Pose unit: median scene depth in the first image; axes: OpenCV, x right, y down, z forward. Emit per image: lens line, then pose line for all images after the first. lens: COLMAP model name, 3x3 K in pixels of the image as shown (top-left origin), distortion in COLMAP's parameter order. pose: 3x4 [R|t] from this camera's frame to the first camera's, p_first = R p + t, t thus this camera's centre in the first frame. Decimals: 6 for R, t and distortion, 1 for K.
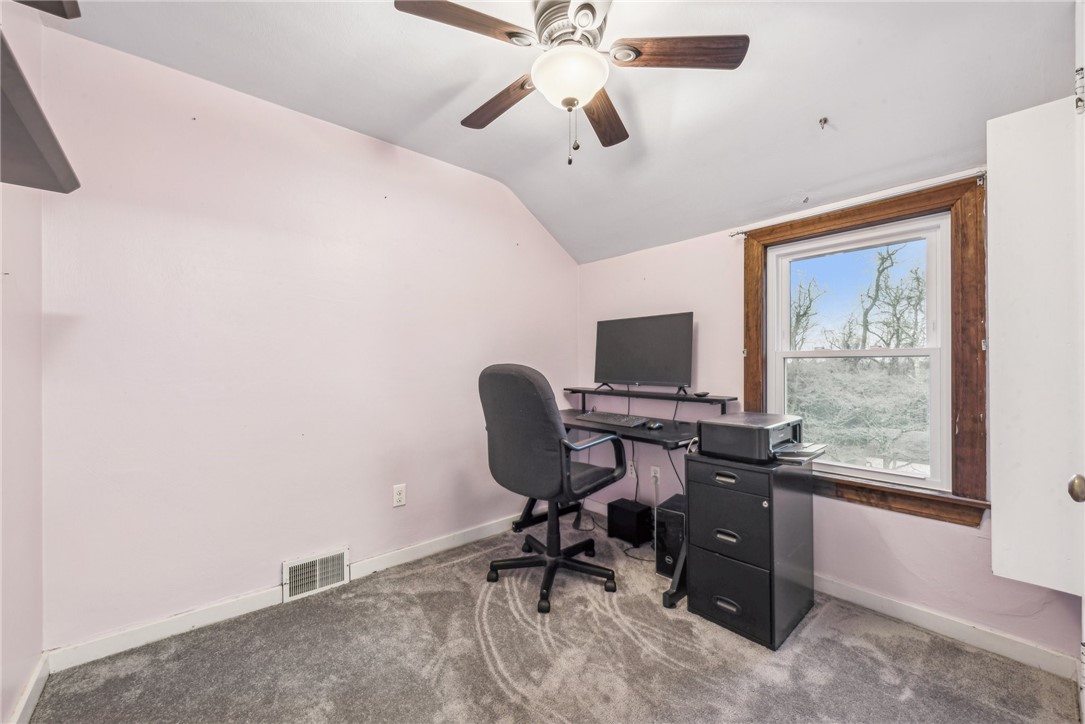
lens RADIAL K [[430.1, 0, 546.9], [0, 430.1, 360.8], [0, 0, 1]] dist [0.007986, -0.004358]
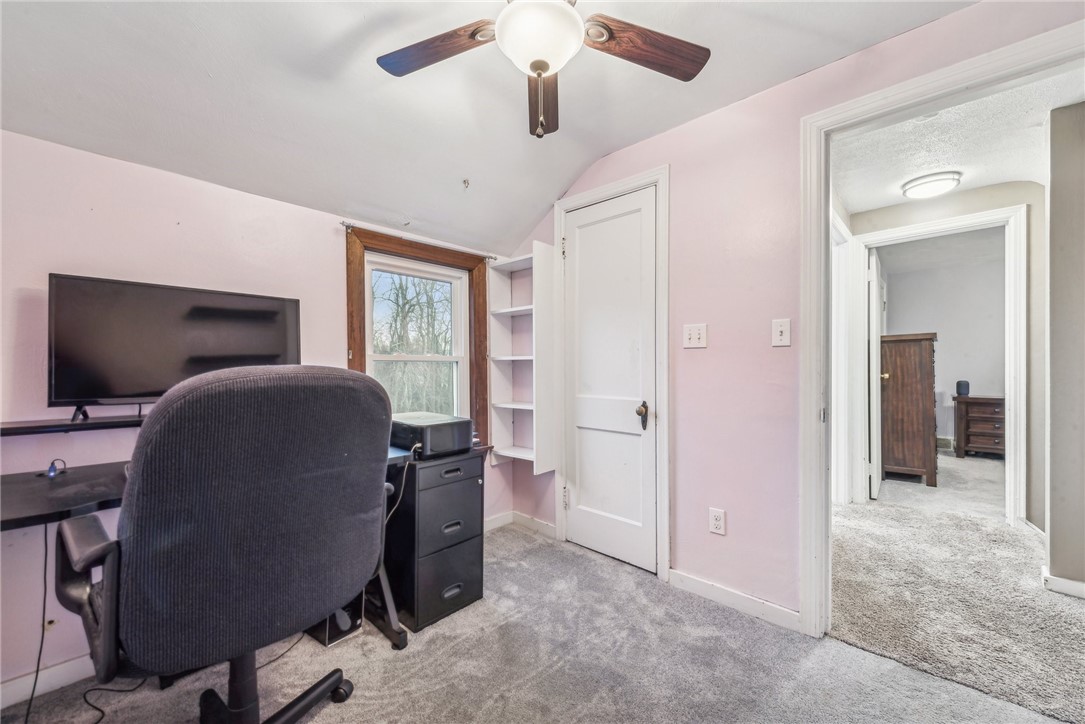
lens RADIAL K [[430.1, 0, 546.9], [0, 430.1, 360.8], [0, 0, 1]] dist [0.007986, -0.004358]
pose [[-0.115976, 0.014137, 0.993151, -0.579018], [-0.007399, 0.999859, -0.015096, 0.006987], [-0.993224, -0.009099, -0.115855, 0.764967]]
